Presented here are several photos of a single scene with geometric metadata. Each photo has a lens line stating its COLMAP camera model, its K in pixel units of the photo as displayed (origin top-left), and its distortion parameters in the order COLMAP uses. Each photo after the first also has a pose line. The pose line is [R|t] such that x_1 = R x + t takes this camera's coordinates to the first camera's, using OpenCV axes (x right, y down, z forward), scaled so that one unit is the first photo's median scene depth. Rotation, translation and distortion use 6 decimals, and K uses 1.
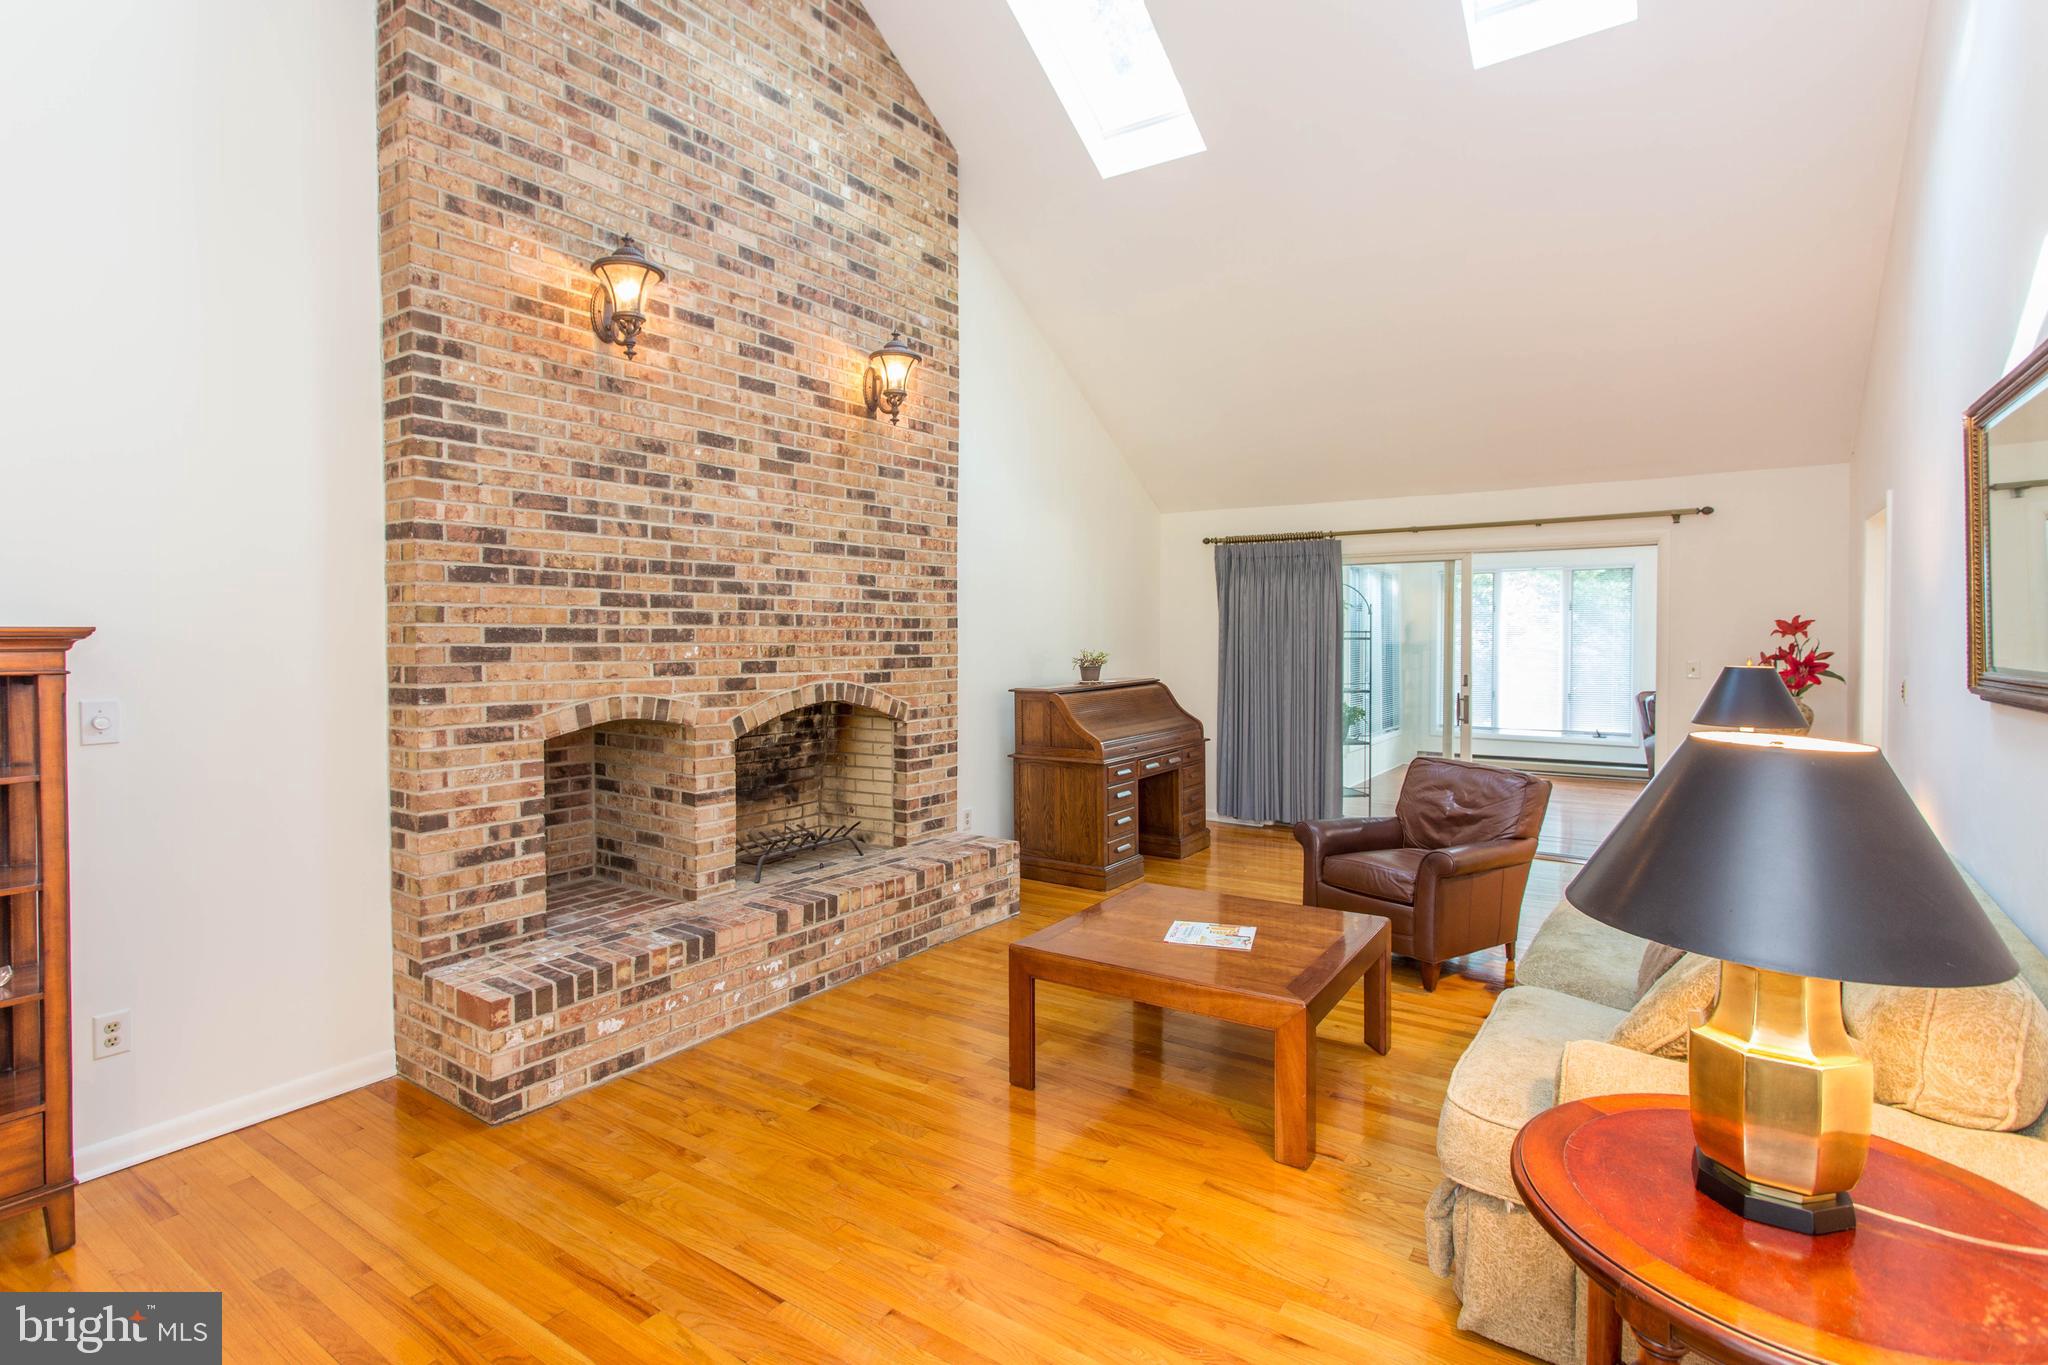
lens RADIAL K [[1010.3, 0, 959.5], [0, 1010.3, 662.3], [0, 0, 1]] dist [0.001196, 0.000729]
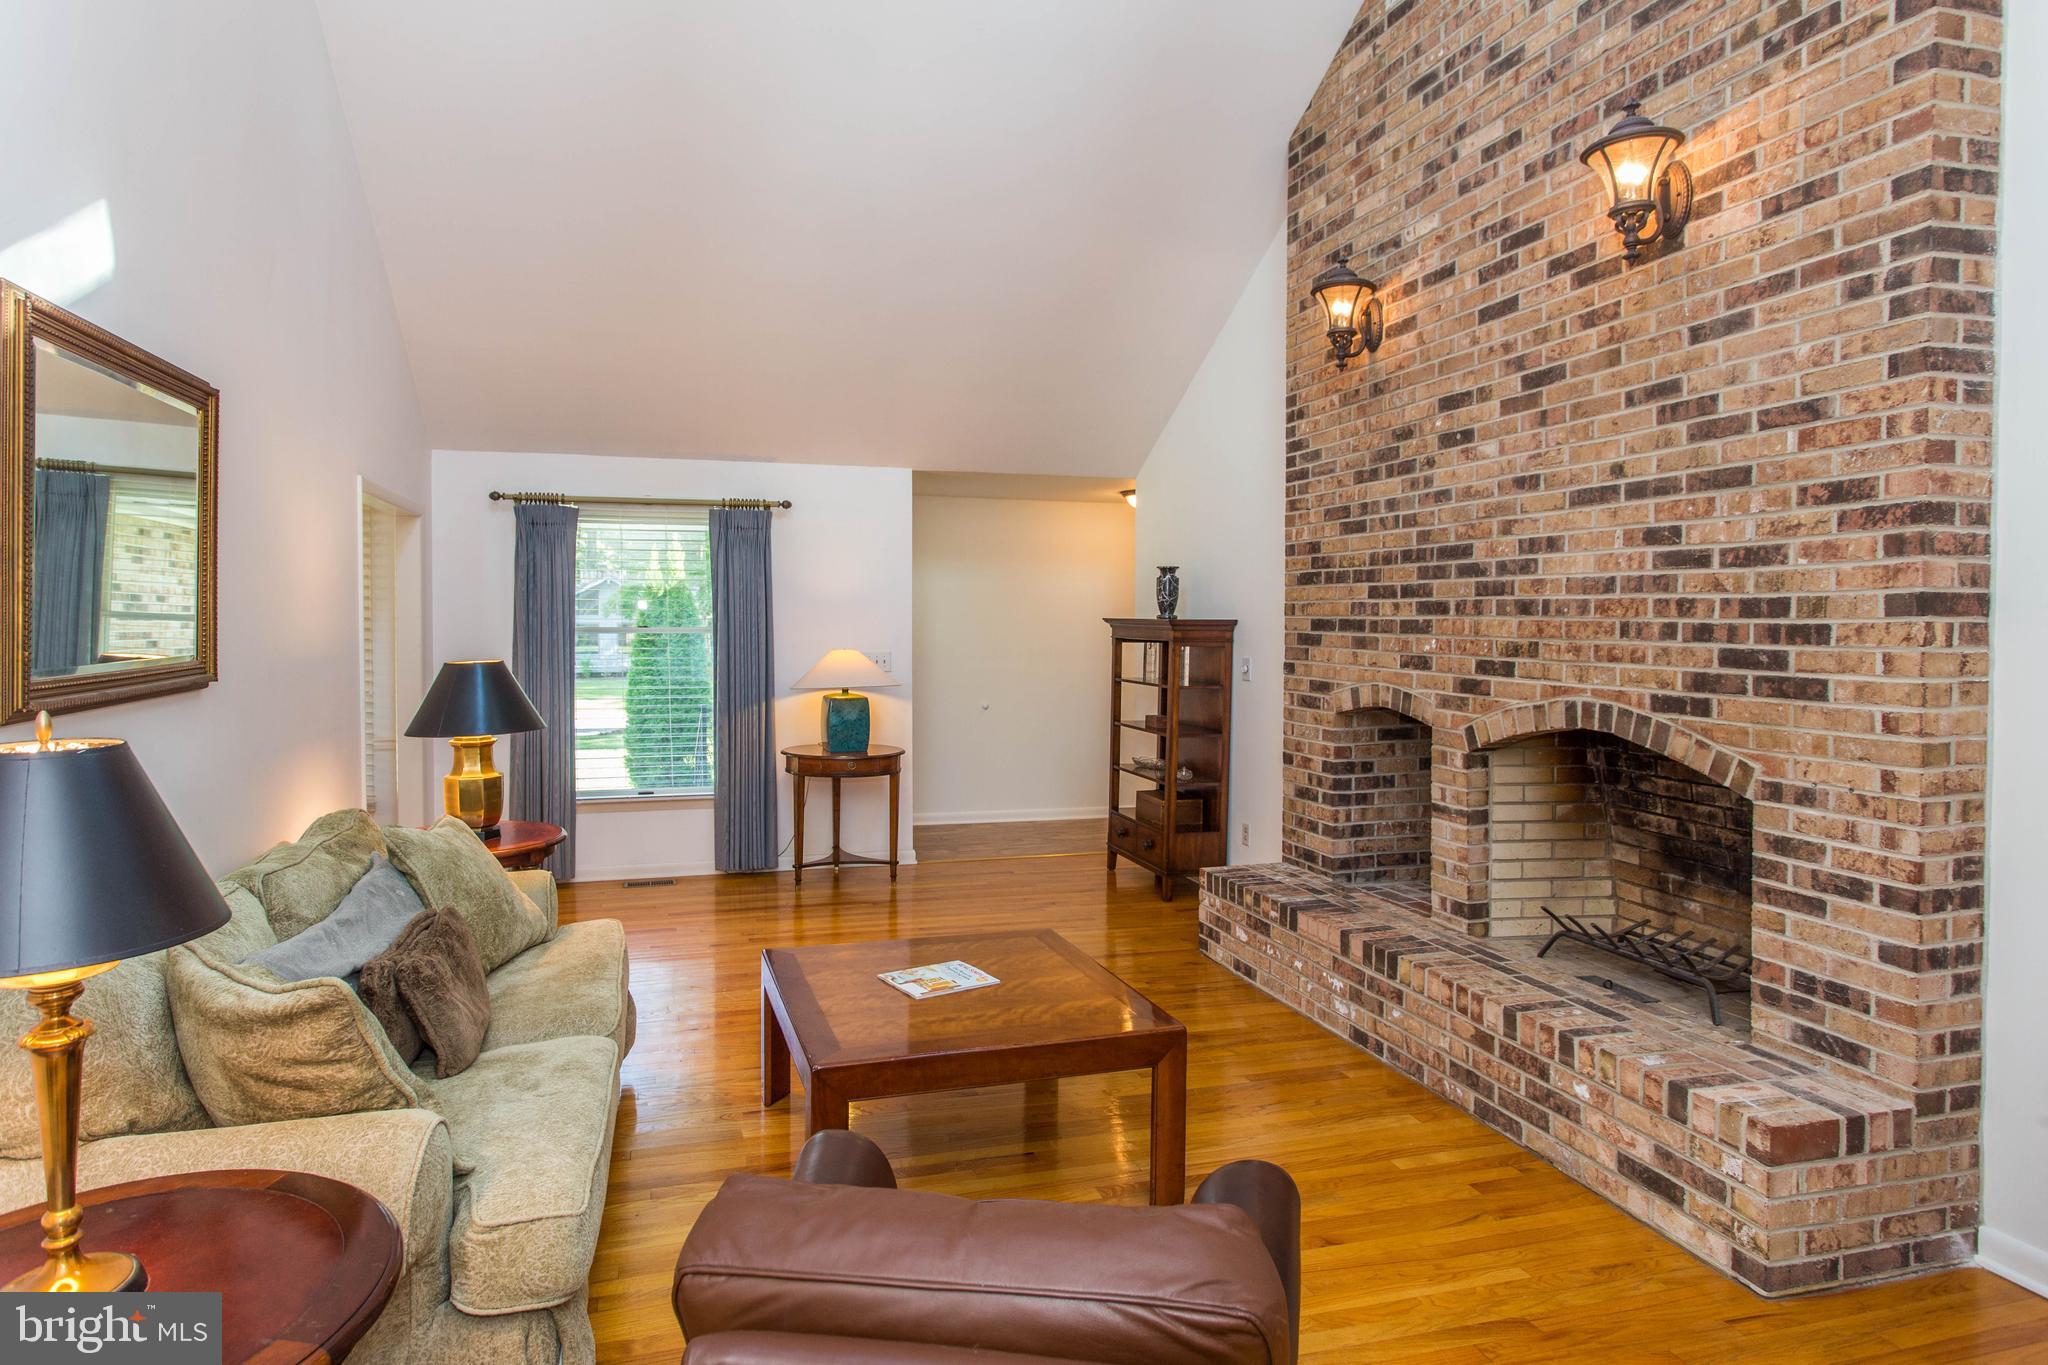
lens RADIAL K [[1273.3, 0, 1020.5], [0, 1273.3, 674.3], [0, 0, 1]] dist [-0.006742, 0.001809]
pose [[-0.610202, 0.034471, -0.791496, 0.815905], [-0.024067, 0.997785, 0.062009, -0.043257], [0.791881, 0.056887, -0.608021, 1.317894]]
